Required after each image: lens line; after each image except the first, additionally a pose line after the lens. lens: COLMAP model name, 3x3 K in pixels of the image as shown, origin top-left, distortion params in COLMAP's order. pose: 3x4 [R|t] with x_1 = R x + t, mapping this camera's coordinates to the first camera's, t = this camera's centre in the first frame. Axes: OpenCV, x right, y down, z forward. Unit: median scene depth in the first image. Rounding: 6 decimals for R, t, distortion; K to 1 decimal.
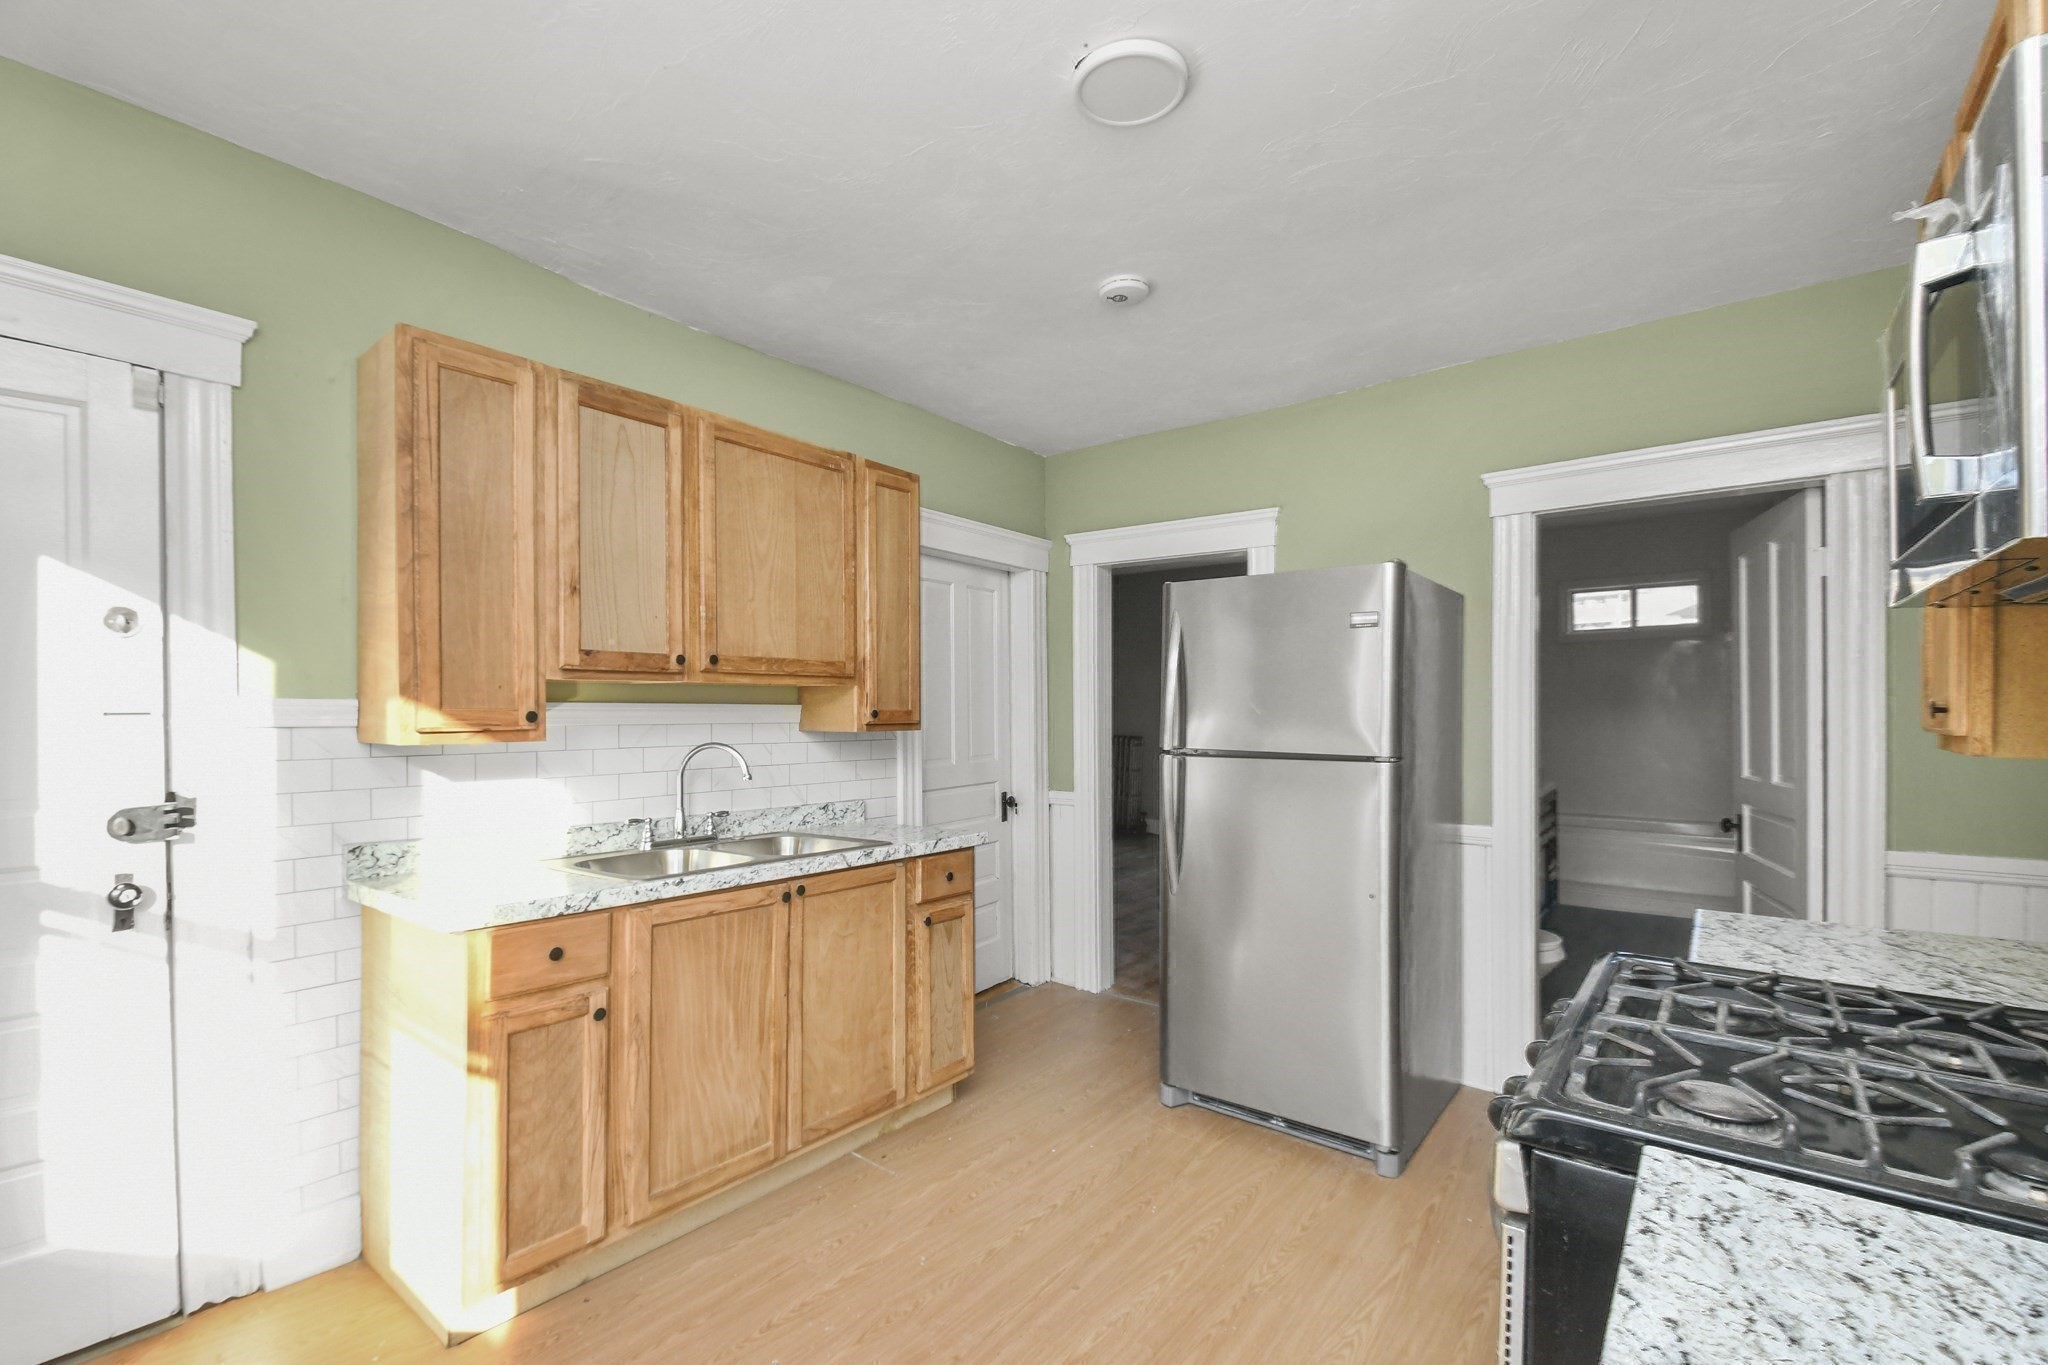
lens RADIAL K [[887.0, 0, 997.1], [0, 887.0, 710.9], [0, 0, 1]] dist [0.004467, -0.000644]
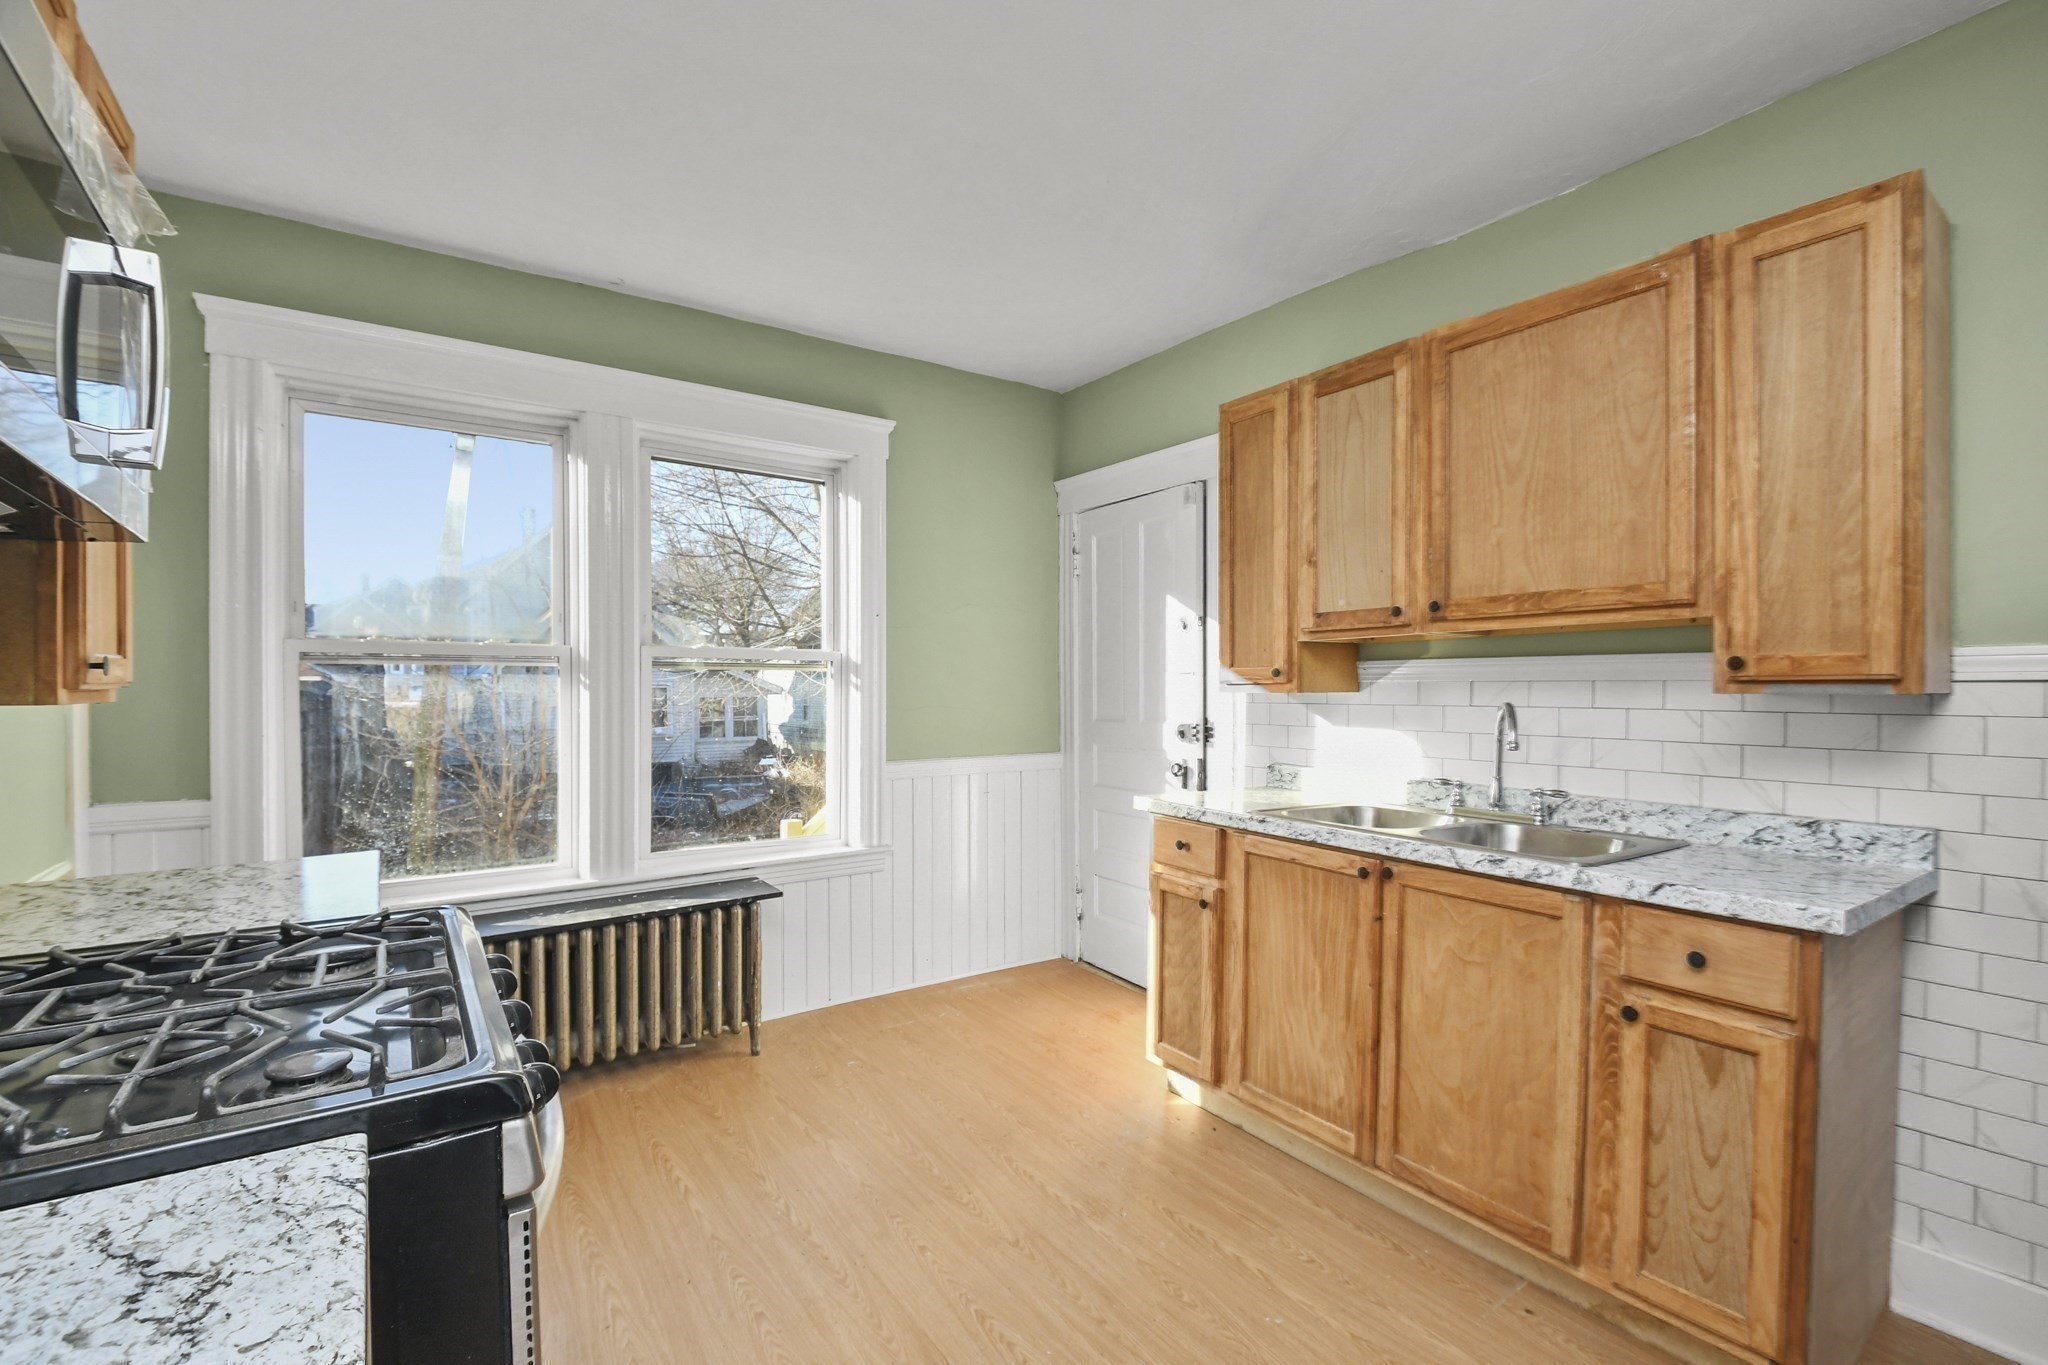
lens RADIAL K [[887.0, 0, 1023.6], [0, 887.0, 693.0], [0, 0, 1]] dist [0.004467, -0.000644]
pose [[-0.270372, 0.010264, -0.962701, 0.677825], [0.004045, 0.999946, 0.009525, 0.019424], [0.962747, -0.001319, -0.270399, 0.876757]]
